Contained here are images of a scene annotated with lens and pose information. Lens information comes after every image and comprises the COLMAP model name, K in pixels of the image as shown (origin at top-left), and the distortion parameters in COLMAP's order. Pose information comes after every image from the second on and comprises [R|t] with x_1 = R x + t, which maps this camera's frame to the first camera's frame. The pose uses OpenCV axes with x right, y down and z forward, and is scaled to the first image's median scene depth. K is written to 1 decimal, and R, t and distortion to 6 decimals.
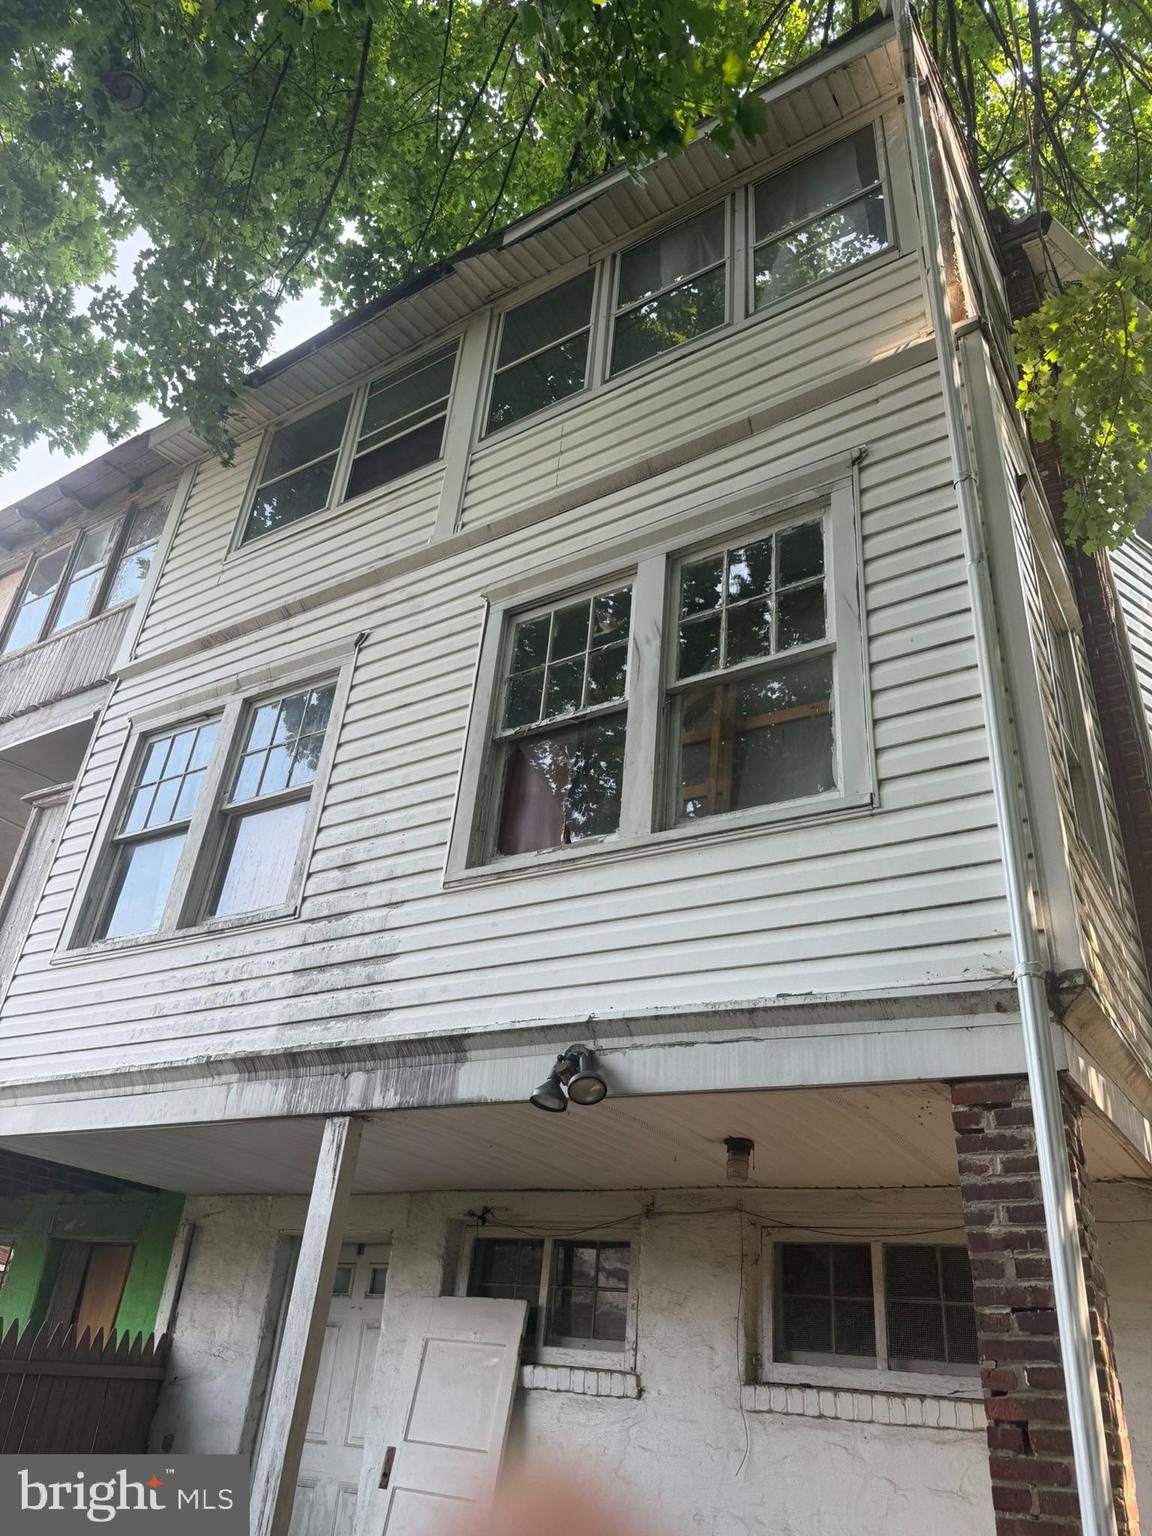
lens RADIAL K [[1079.1, 0, 576.0], [0, 1079.1, 768.0], [0, 0, 1]] dist [0.011254, -0.000190]
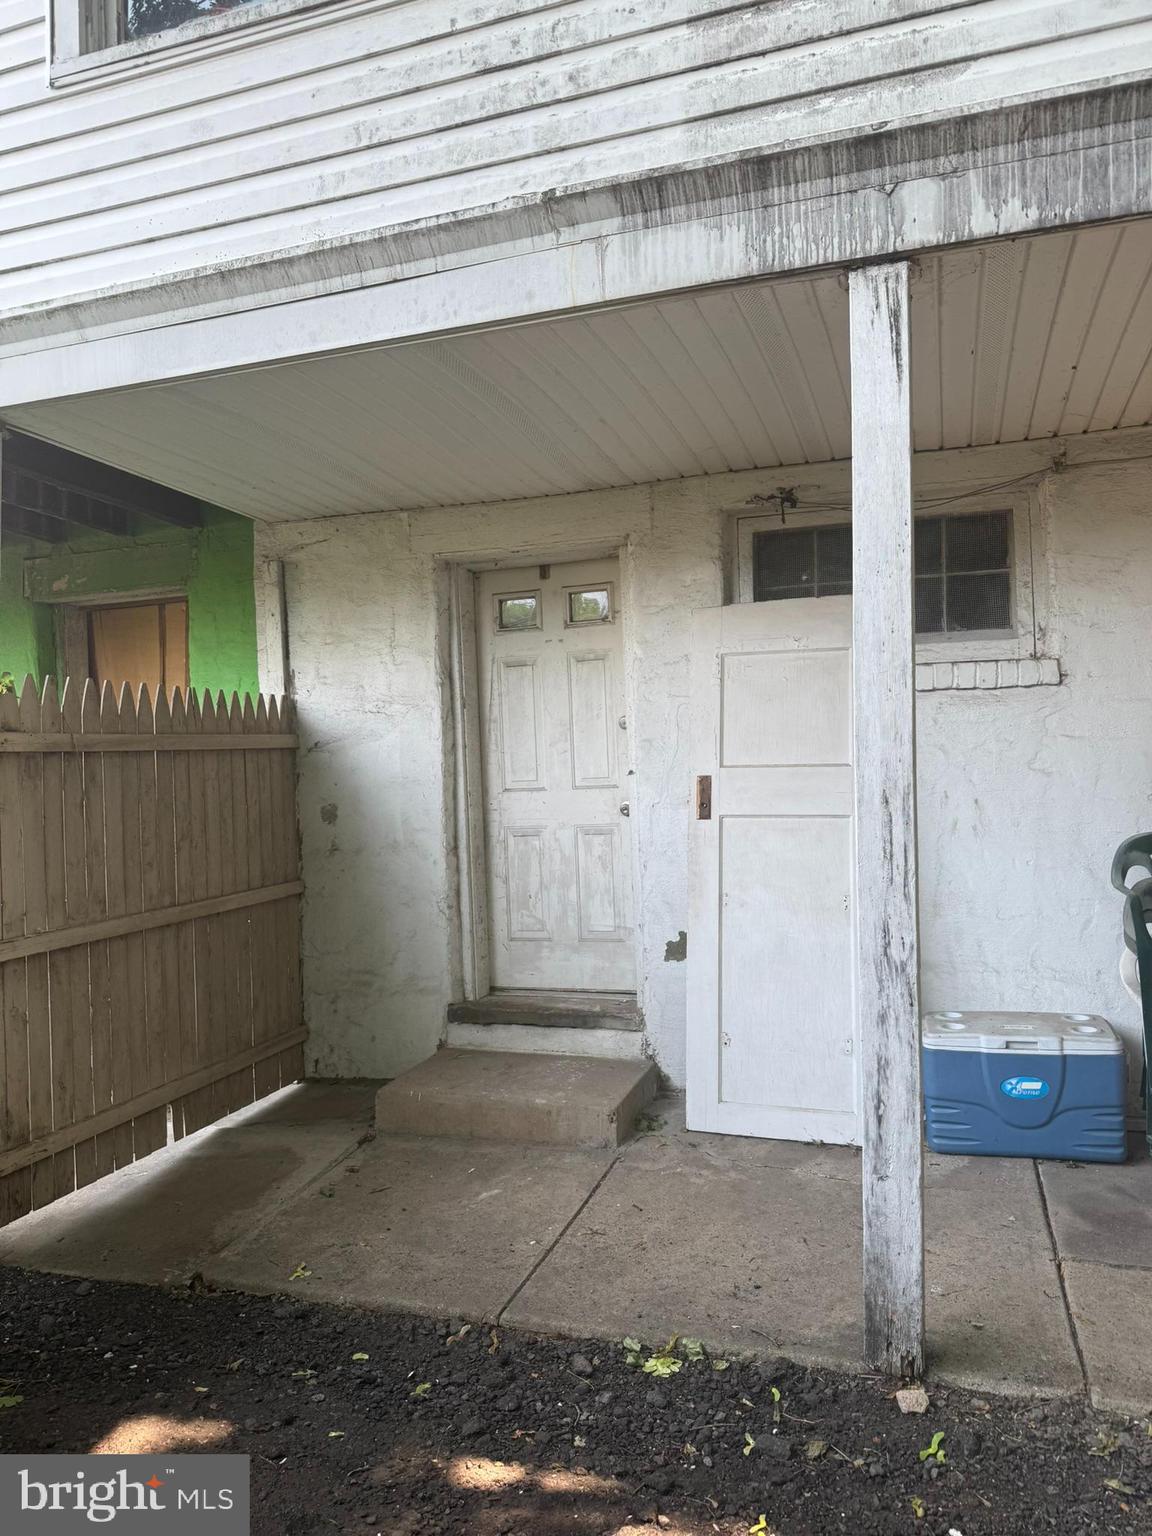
lens RADIAL K [[1079.5, 0, 563.2], [0, 1079.5, 762.7], [0, 0, 1]] dist [0.079793, -0.136253]
pose [[0.967840, -0.106763, 0.227787, -0.459243], [-0.021408, 0.867240, 0.497430, 0.228185], [-0.250654, -0.486309, 0.837064, 0.371092]]
